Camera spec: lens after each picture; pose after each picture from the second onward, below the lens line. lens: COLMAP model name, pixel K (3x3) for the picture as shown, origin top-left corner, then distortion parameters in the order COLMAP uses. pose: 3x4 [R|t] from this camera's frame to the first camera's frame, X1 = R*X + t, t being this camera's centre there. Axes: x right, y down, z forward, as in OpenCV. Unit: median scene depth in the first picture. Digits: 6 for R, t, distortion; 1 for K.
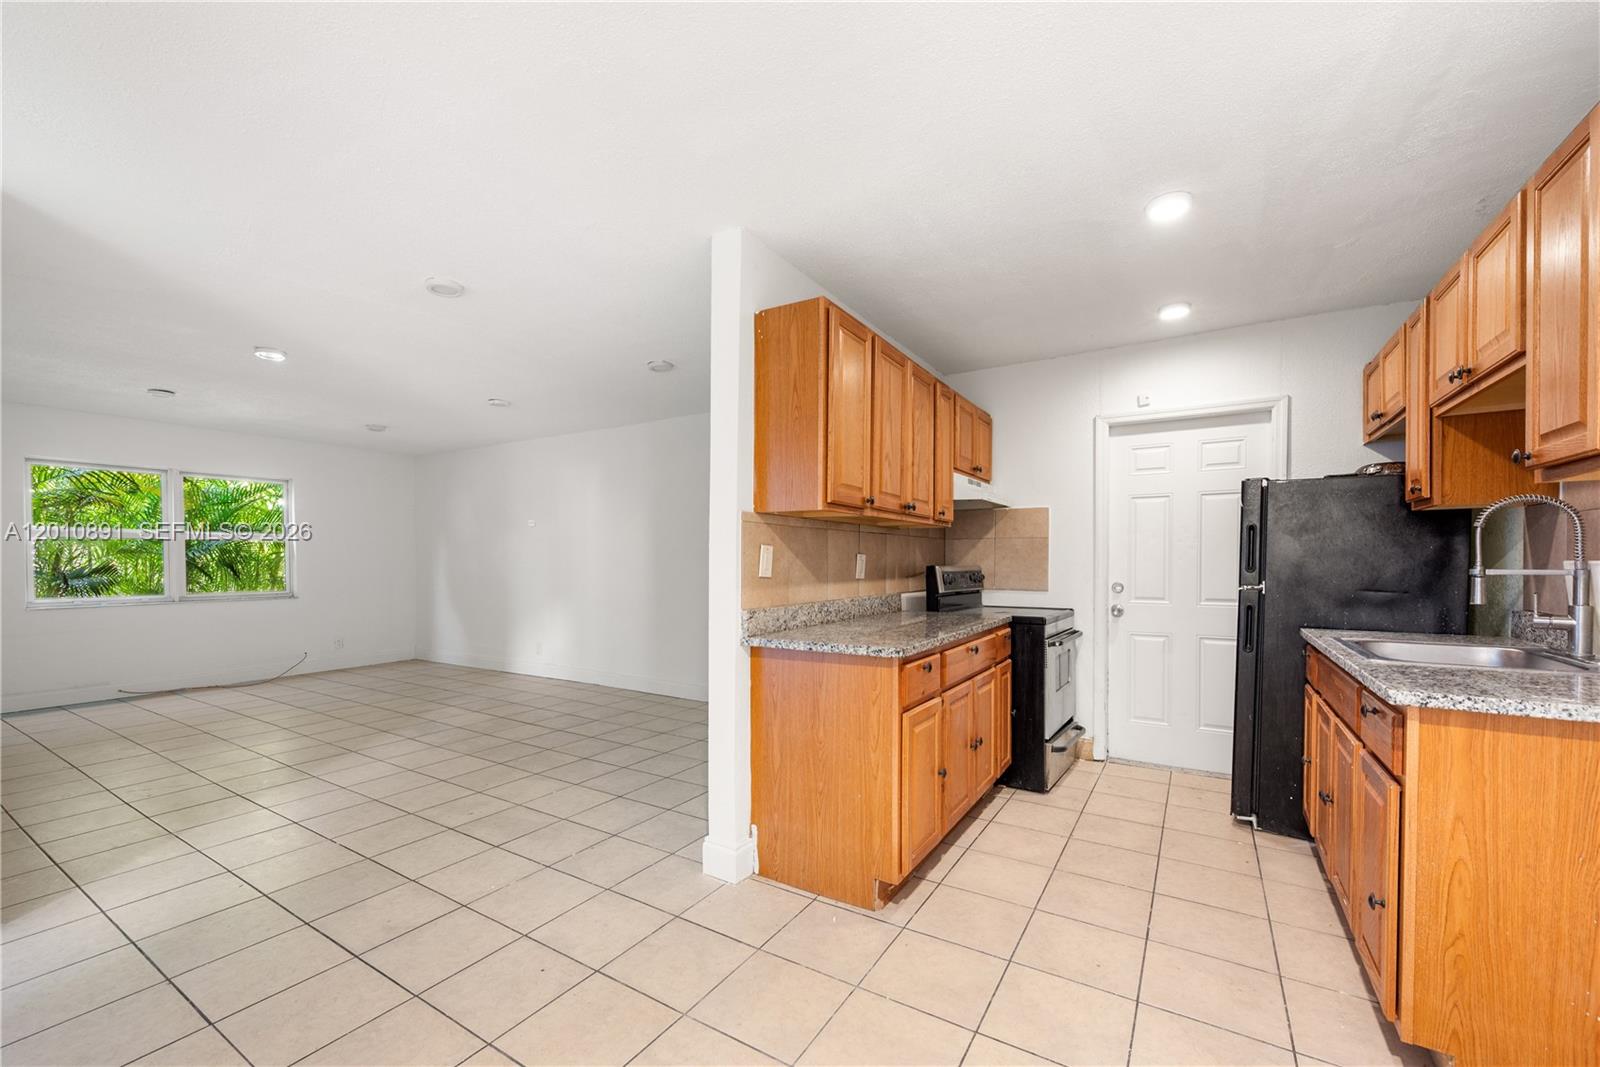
lens RADIAL K [[645.7, 0, 798.5], [0, 645.7, 572.4], [0, 0, 1]] dist [-0.001794, 0.000285]
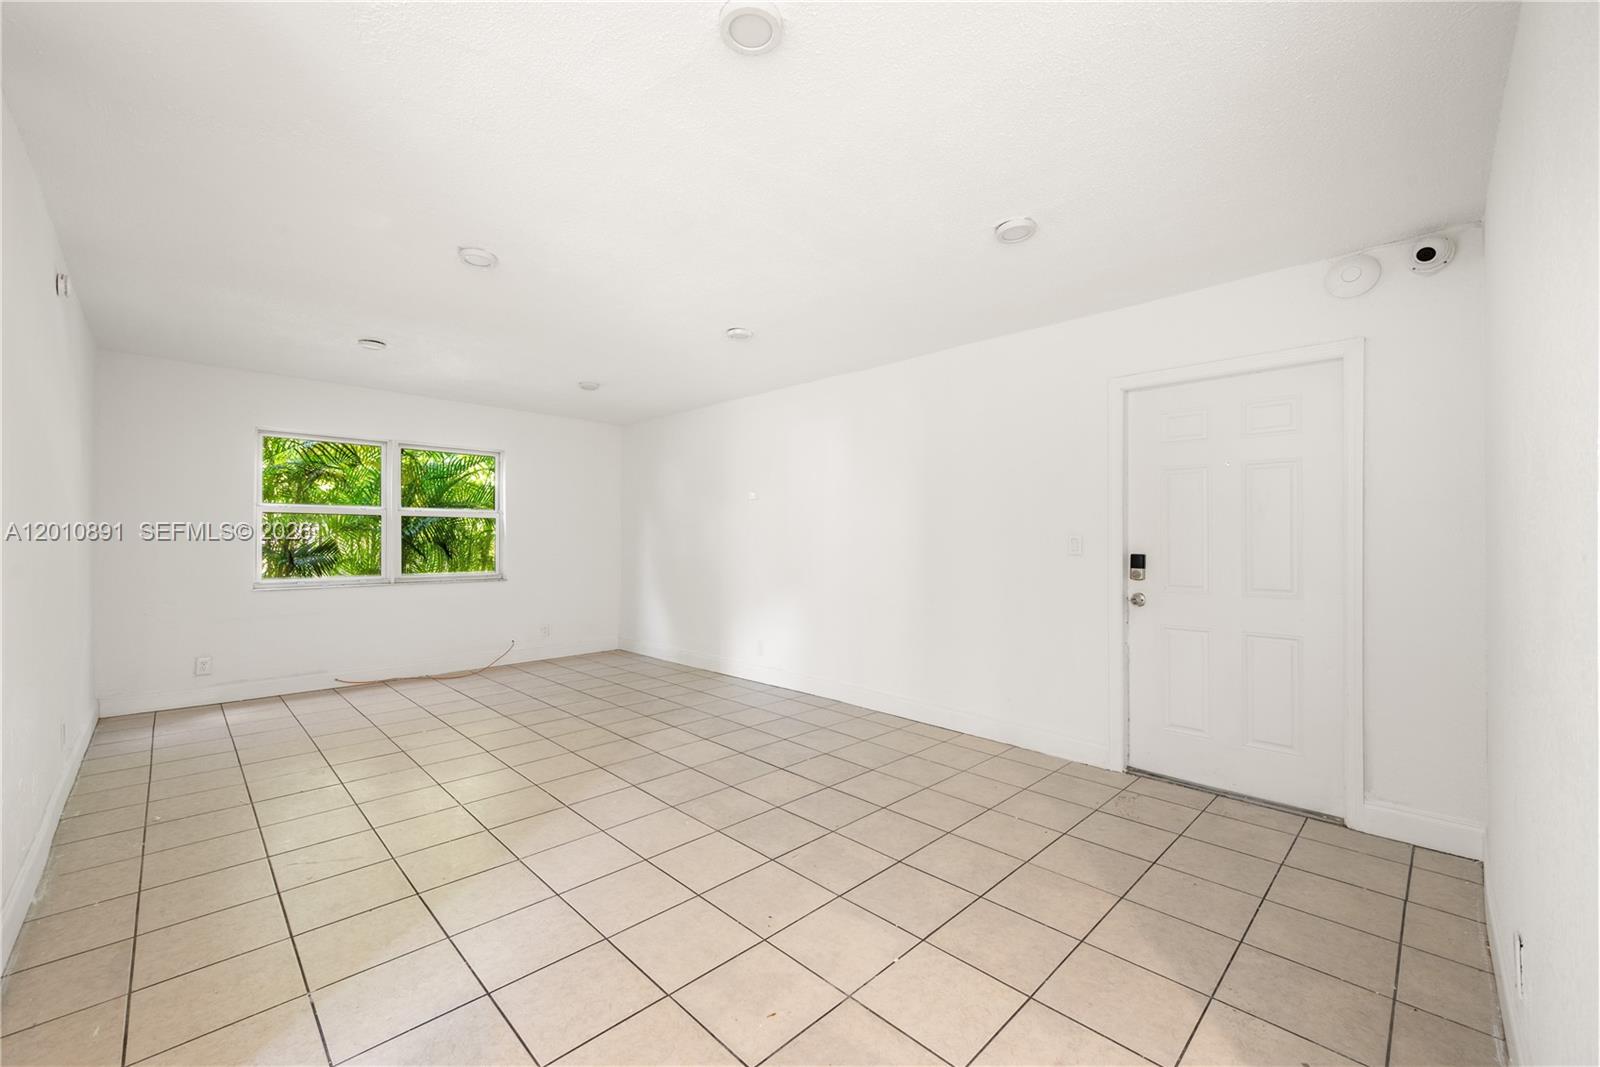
lens RADIAL K [[645.7, 0, 805.0], [0, 645.7, 540.2], [0, 0, 1]] dist [-0.001794, 0.000285]
pose [[0.973259, 0.005137, -0.229654, -0.171767], [-0.009851, 0.999764, -0.019385, -0.004137], [0.229500, 0.021129, 0.973079, 0.228166]]
